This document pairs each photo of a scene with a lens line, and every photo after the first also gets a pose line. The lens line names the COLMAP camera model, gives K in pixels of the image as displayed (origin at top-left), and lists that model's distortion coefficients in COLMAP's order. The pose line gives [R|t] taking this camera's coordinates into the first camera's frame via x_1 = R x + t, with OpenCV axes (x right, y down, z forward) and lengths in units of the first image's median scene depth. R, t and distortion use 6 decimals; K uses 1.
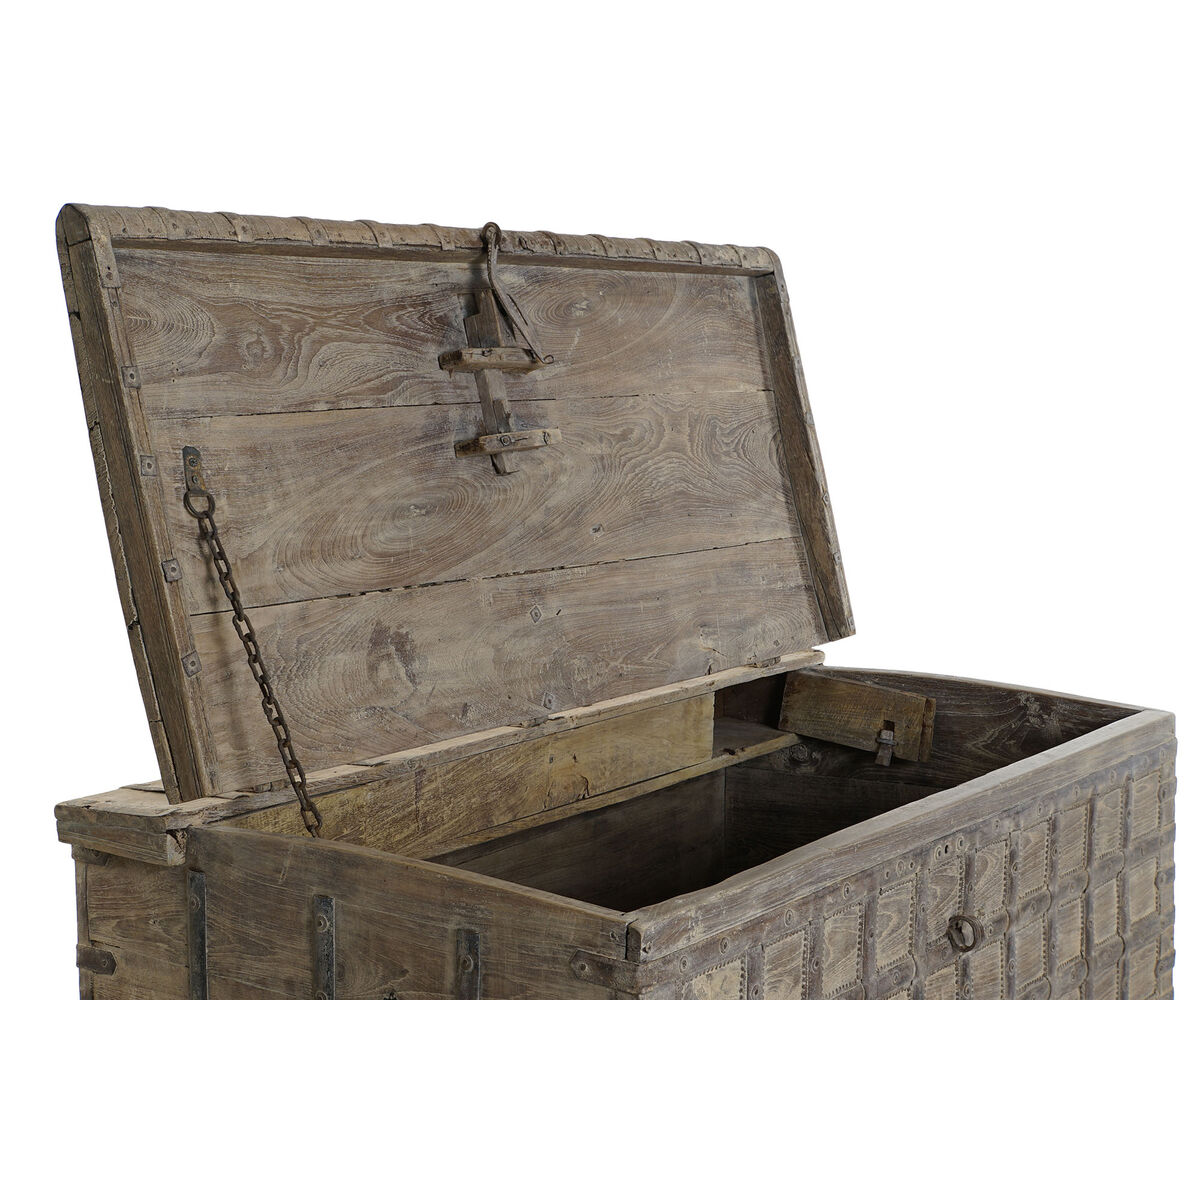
lens RADIAL K [[2134.6, 0, 594.9], [0, 2134.6, 599.2], [0, 0, 1]] dist [0.033604, 0.000000]
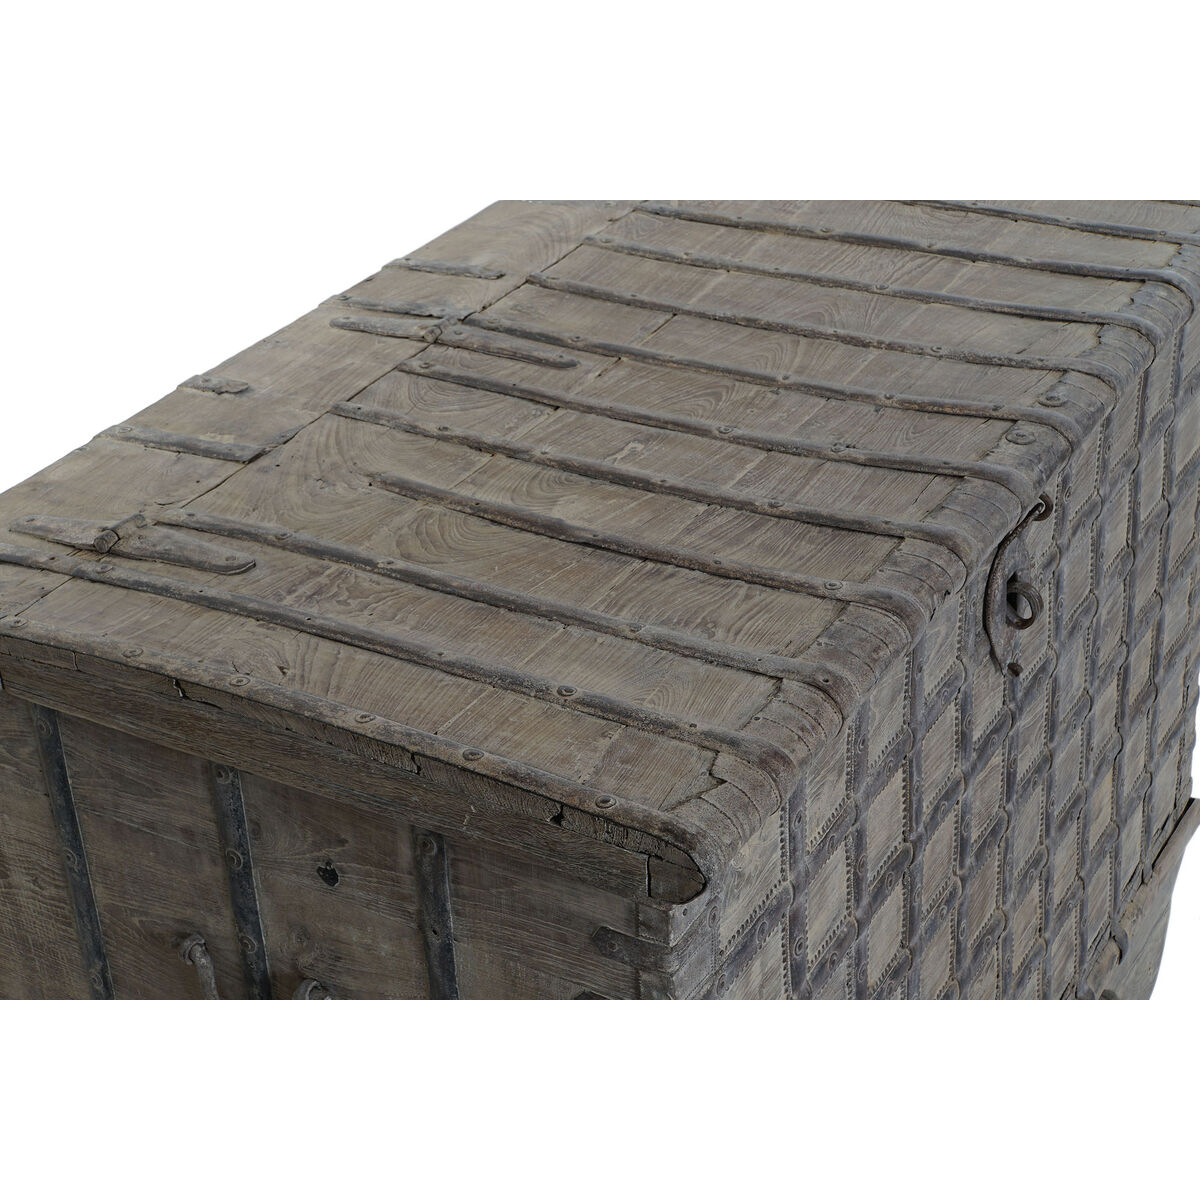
lens RADIAL K [[2202.4, 0, 602.2], [0, 2202.4, 600.5], [0, 0, 1]] dist [0.064057, 0.000000]
pose [[0.993615, -0.094249, 0.062012, -0.031594], [0.063977, 0.923435, 0.378385, -0.164690], [-0.092926, -0.372002, 0.923569, 0.247782]]
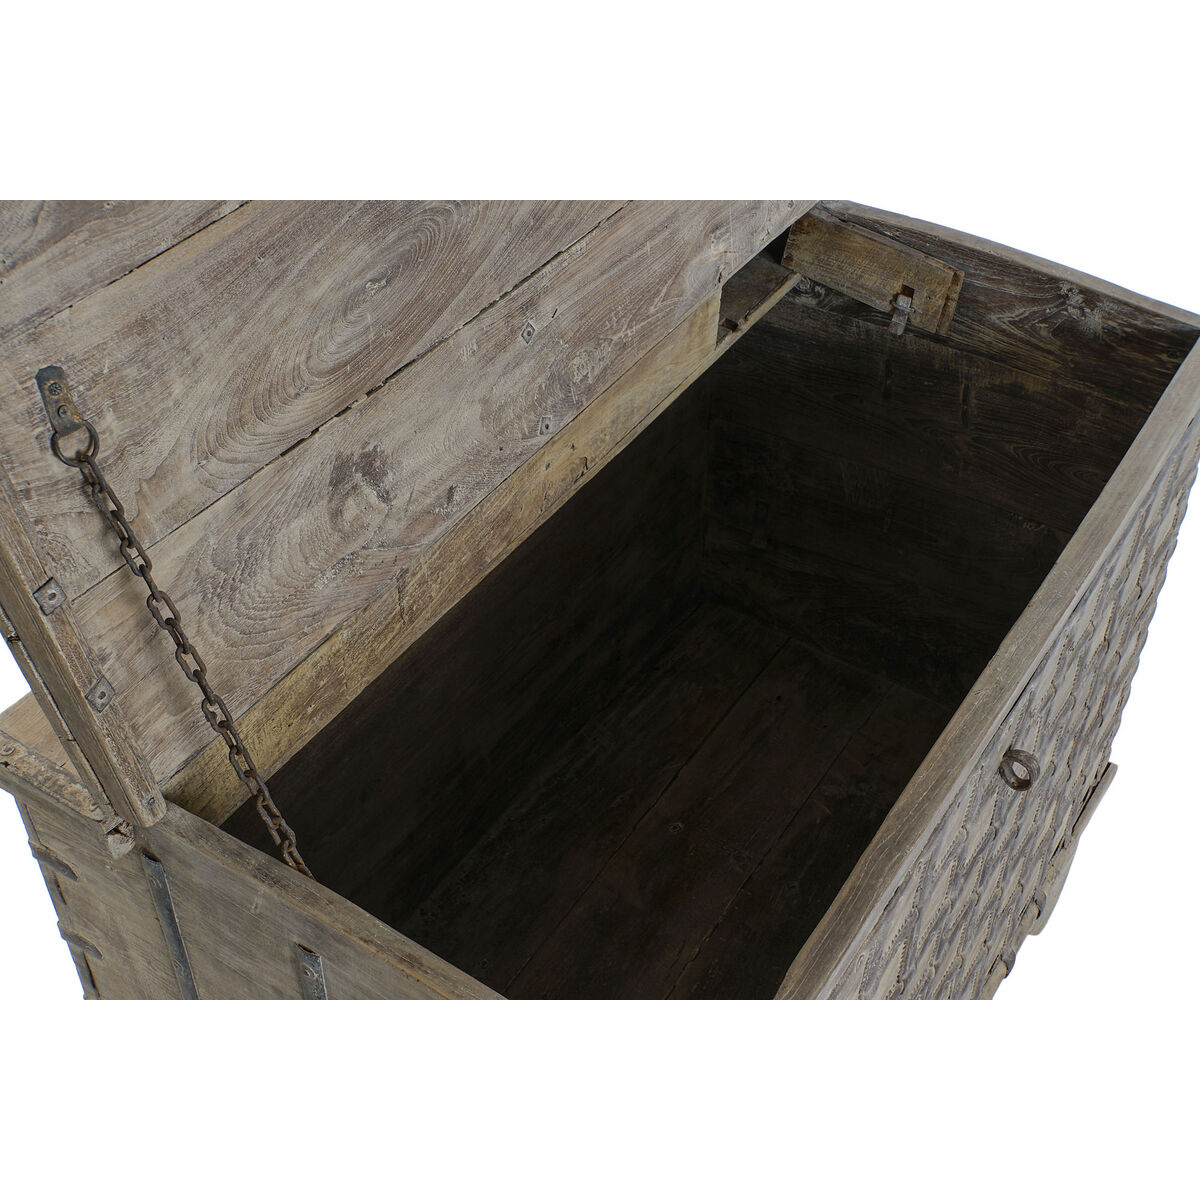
lens RADIAL K [[1597.8, 0, 606.4], [0, 1597.8, 597.5], [0, 0, 1]] dist [0.026081, 0.000000]
pose [[0.998770, -0.022436, 0.044216, -0.029597], [-0.007058, 0.818362, 0.574660, -0.287184], [-0.049078, -0.574265, 0.817197, 0.481190]]
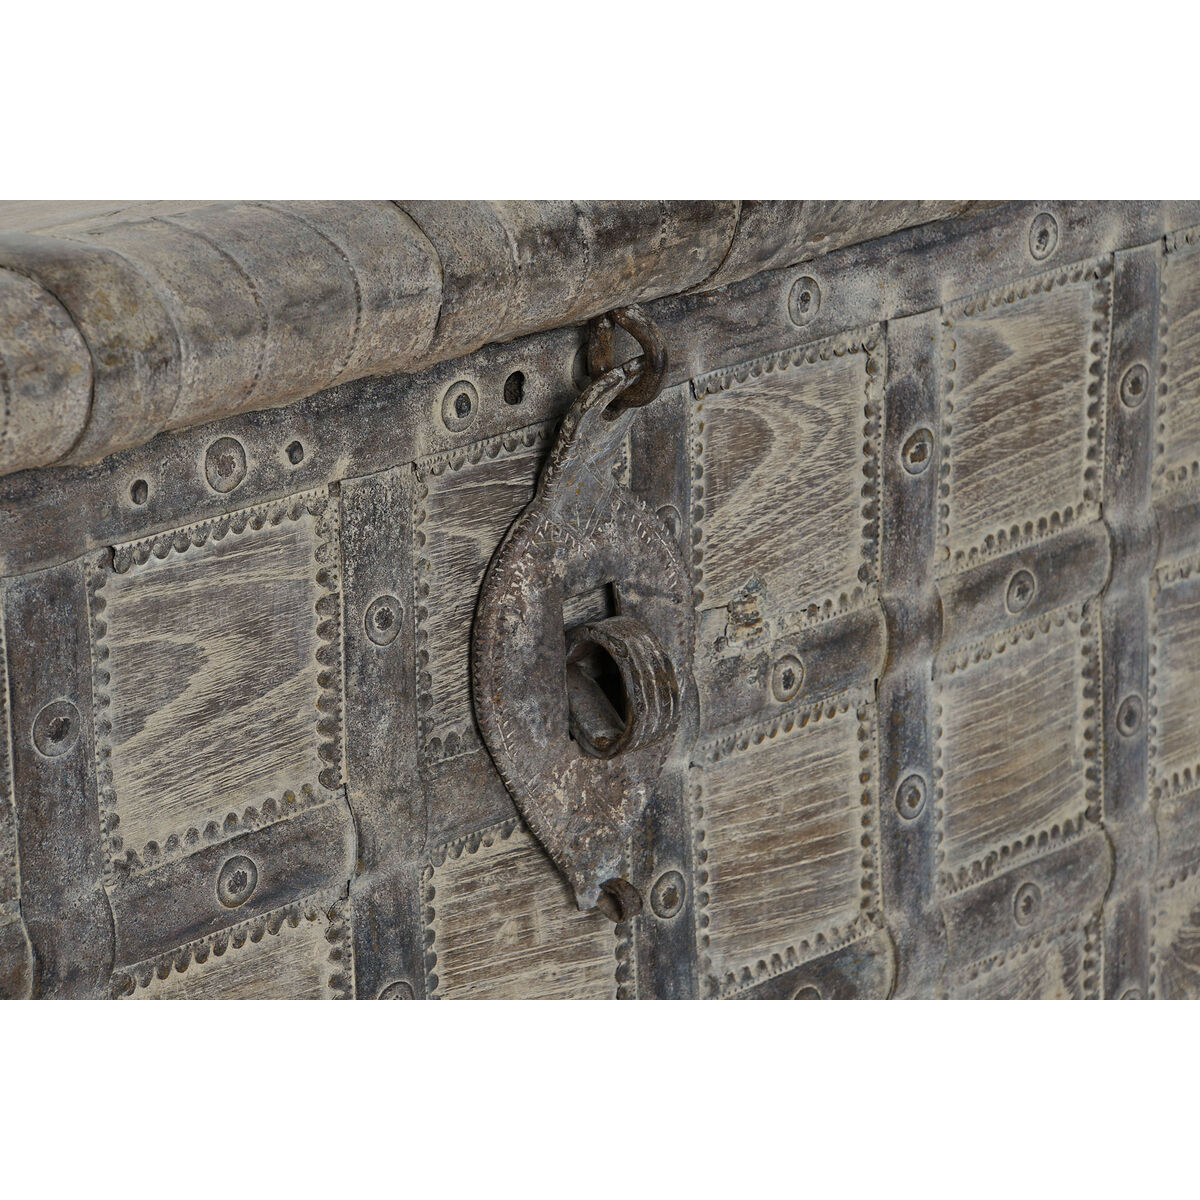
lens RADIAL K [[4089.2, 0, 599.6], [0, 4089.2, 606.6], [0, 0, 1]] dist [0.377065, 0.000000]
pose [[0.989408, 0.022275, -0.143442, 0.238748], [0.005560, 0.981617, 0.190783, 0.046196], [0.145055, -0.189560, 0.971095, 0.493712]]
